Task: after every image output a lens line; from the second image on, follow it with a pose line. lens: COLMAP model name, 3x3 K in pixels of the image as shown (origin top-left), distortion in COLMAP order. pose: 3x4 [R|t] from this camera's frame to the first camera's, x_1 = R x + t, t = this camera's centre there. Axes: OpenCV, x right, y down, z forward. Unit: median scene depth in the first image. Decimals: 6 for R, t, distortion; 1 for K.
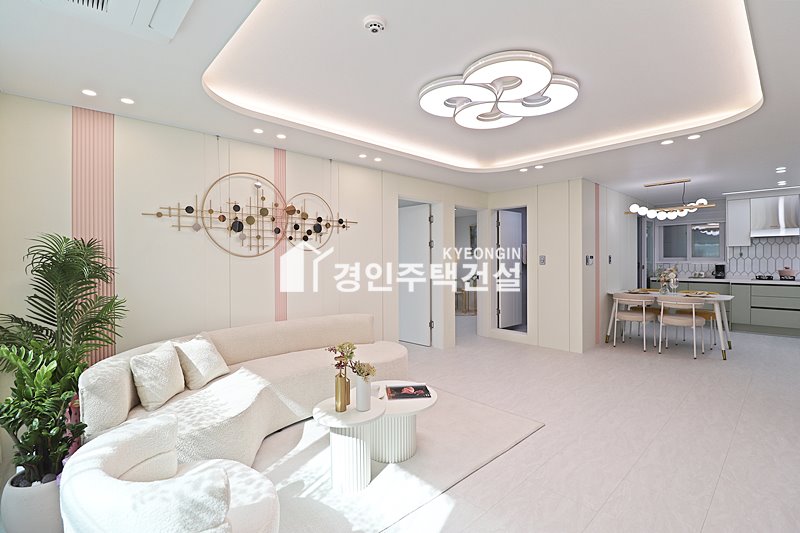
lens RADIAL K [[368.9, 0, 404.5], [0, 368.9, 261.0], [0, 0, 1]] dist [0.000491, -0.014942]
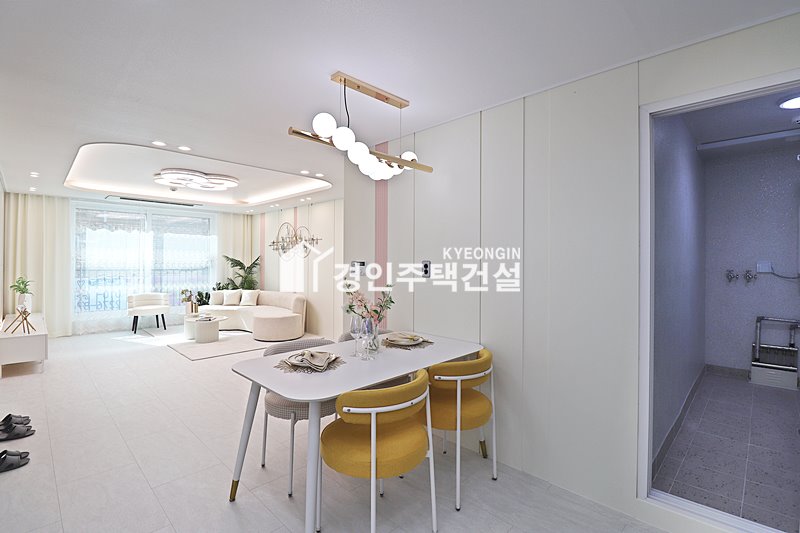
lens RADIAL K [[368.9, 0, 404.5], [0, 368.9, 261.0], [0, 0, 1]] dist [0.000491, -0.014942]
pose [[0.055062, 0.002545, -0.998480, 1.501713], [-0.009331, 0.999954, 0.002034, -0.019021], [0.998439, 0.009205, 0.055084, 1.320791]]
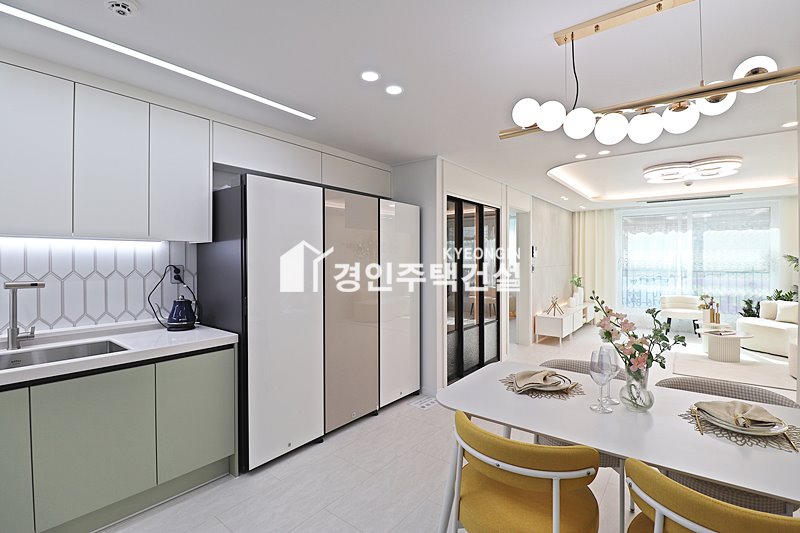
lens RADIAL K [[368.9, 0, 404.5], [0, 368.9, 261.0], [0, 0, 1]] dist [0.000491, -0.014942]
pose [[-0.986916, 0.007984, -0.161040, 1.215060], [0.006805, 0.999946, 0.007869, -0.030492], [0.161094, 0.006670, -0.986916, 1.639057]]
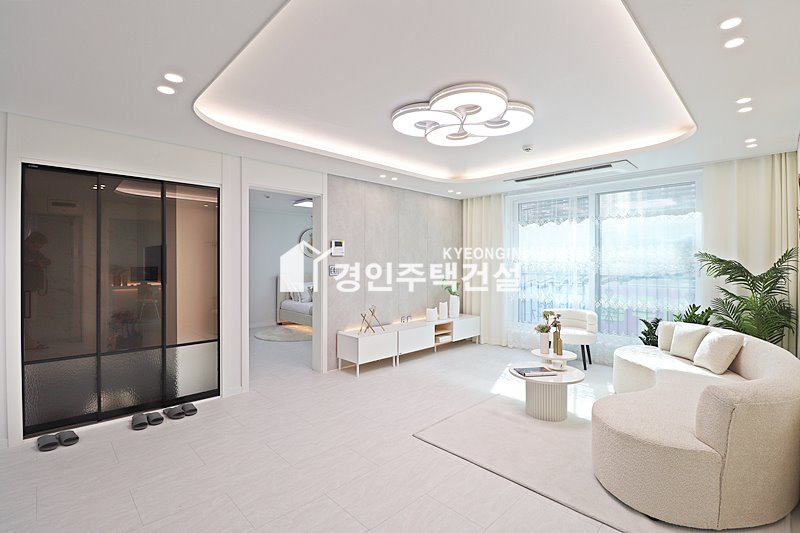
lens RADIAL K [[368.9, 0, 404.5], [0, 368.9, 261.0], [0, 0, 1]] dist [0.000491, -0.014942]
pose [[-0.999525, 0.004775, -0.030446, 0.302020], [0.004696, 0.999985, 0.002670, -0.016224], [0.030458, 0.002526, -0.999533, 1.389571]]
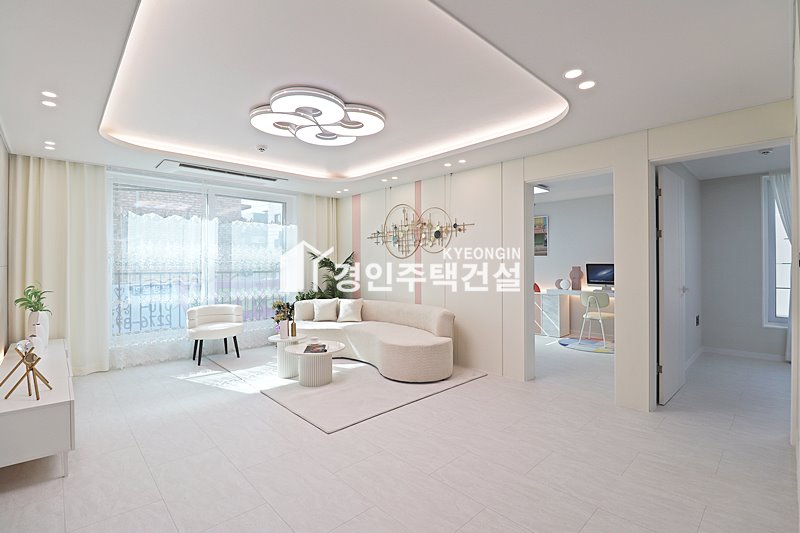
lens RADIAL K [[368.9, 0, 404.5], [0, 368.9, 261.0], [0, 0, 1]] dist [0.000491, -0.014942]
pose [[0.013581, 0.001371, -0.999907, 0.937775], [-0.001814, 0.999997, 0.001346, -0.002483], [0.999906, 0.001796, 0.013583, 0.829501]]
